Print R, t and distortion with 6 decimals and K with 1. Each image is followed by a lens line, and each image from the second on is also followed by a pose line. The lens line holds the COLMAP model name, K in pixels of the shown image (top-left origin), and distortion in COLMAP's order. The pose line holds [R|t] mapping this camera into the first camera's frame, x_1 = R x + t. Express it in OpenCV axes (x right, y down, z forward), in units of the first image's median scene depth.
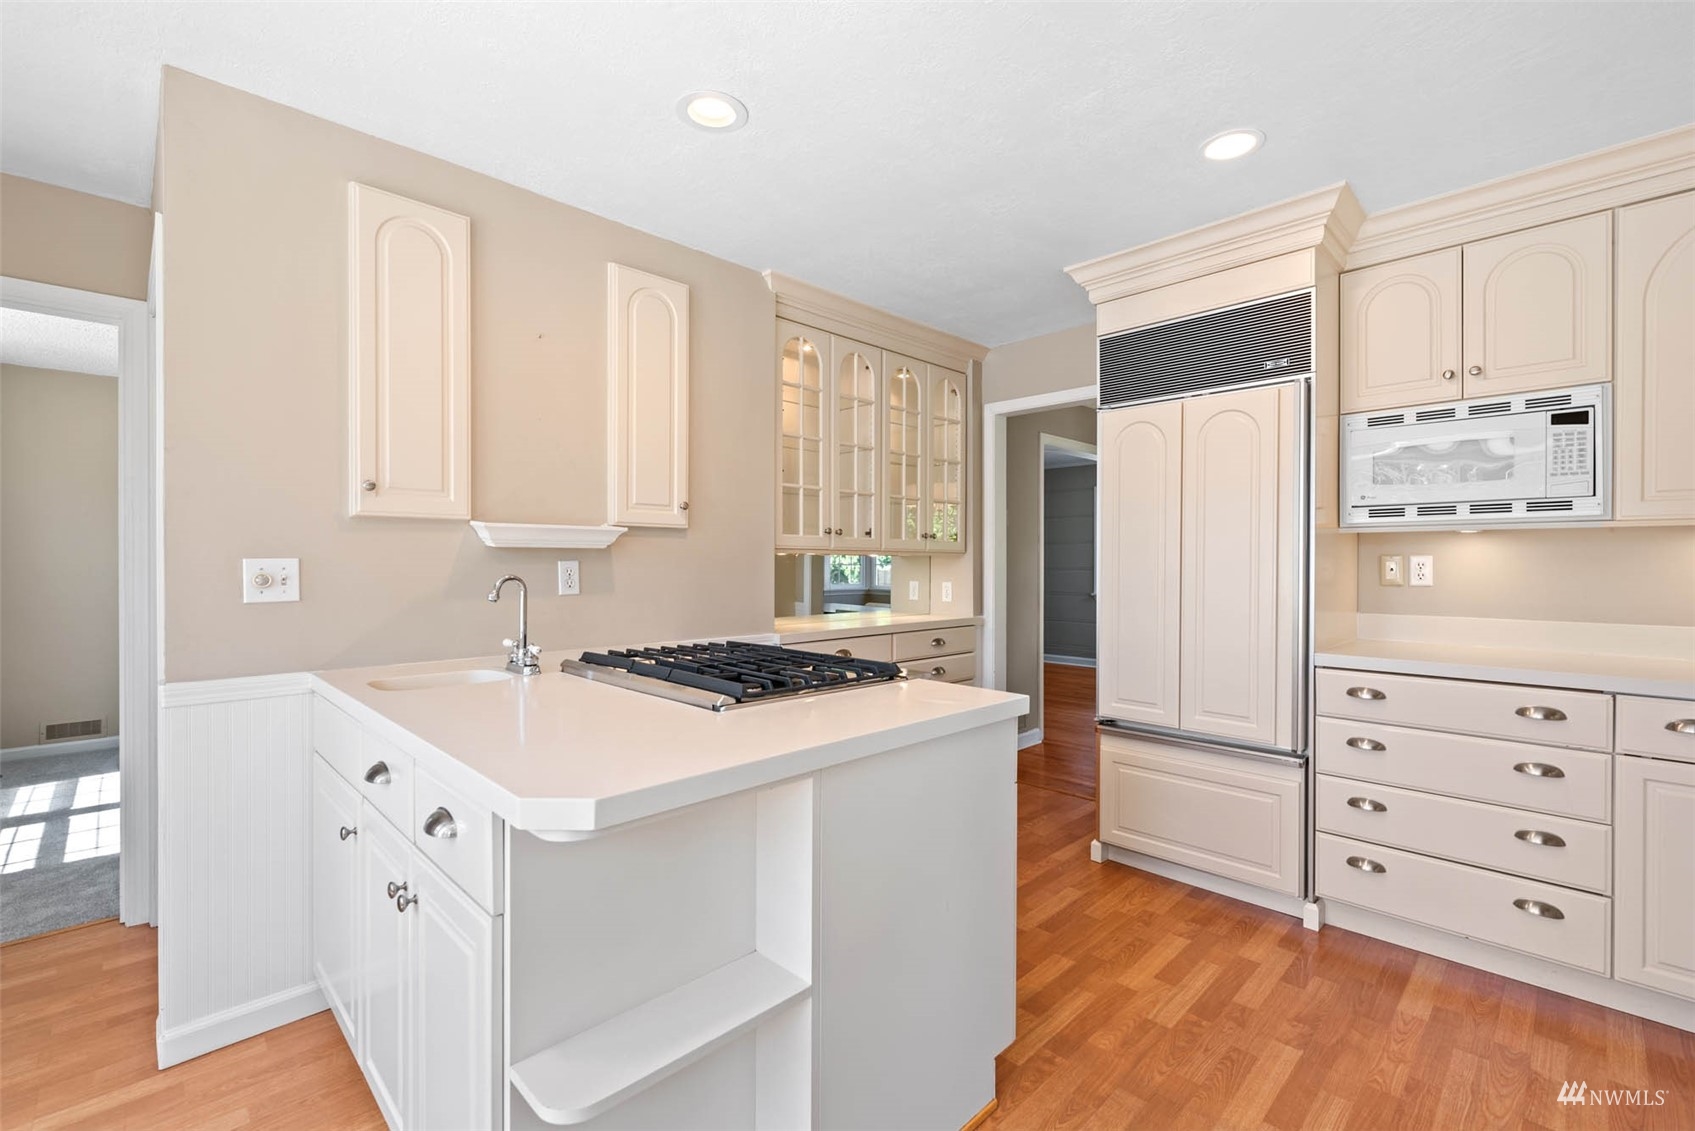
lens RADIAL K [[735.4, 0, 847.4], [0, 735.4, 563.3], [0, 0, 1]] dist [0.002086, -0.000602]
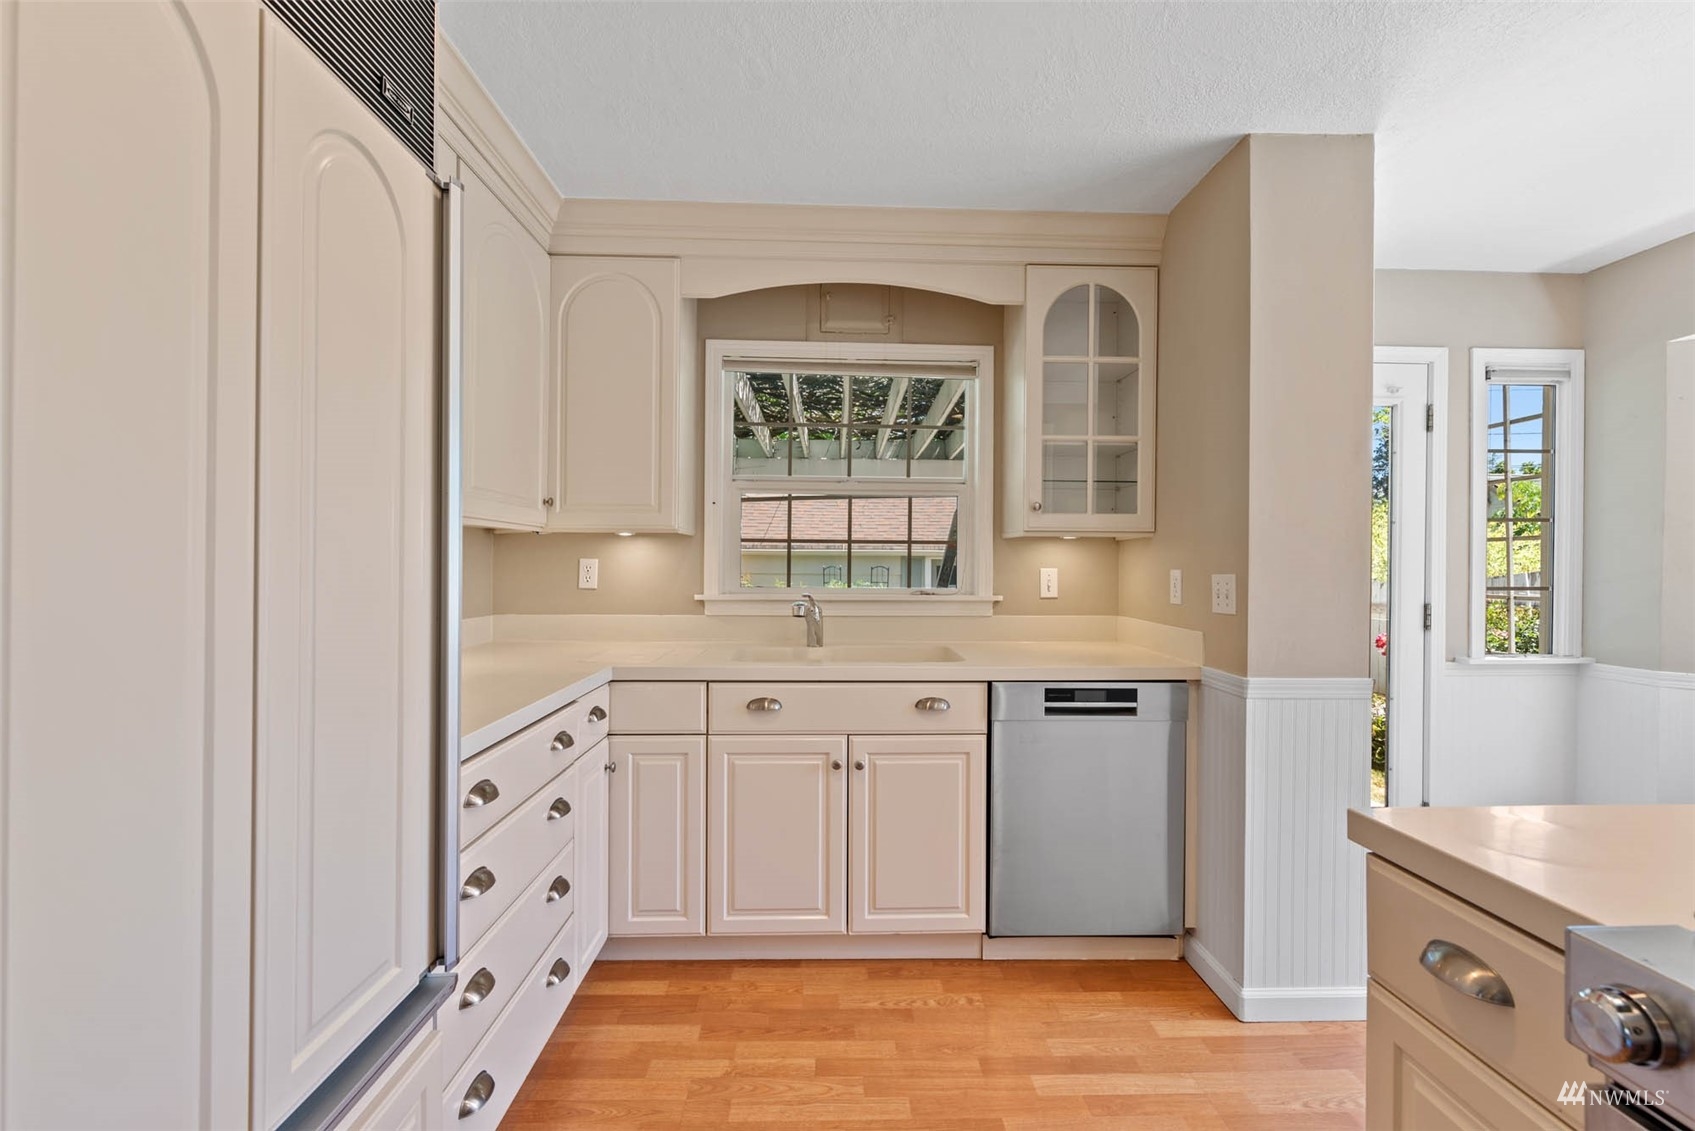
lens RADIAL K [[735.4, 0, 848.0], [0, 735.4, 566.3], [0, 0, 1]] dist [0.002086, -0.000602]
pose [[-0.724554, -0.010600, 0.689136, -0.250786], [-0.008336, 0.999943, 0.006616, -0.008525], [-0.689167, -0.000951, -0.724602, 1.000270]]
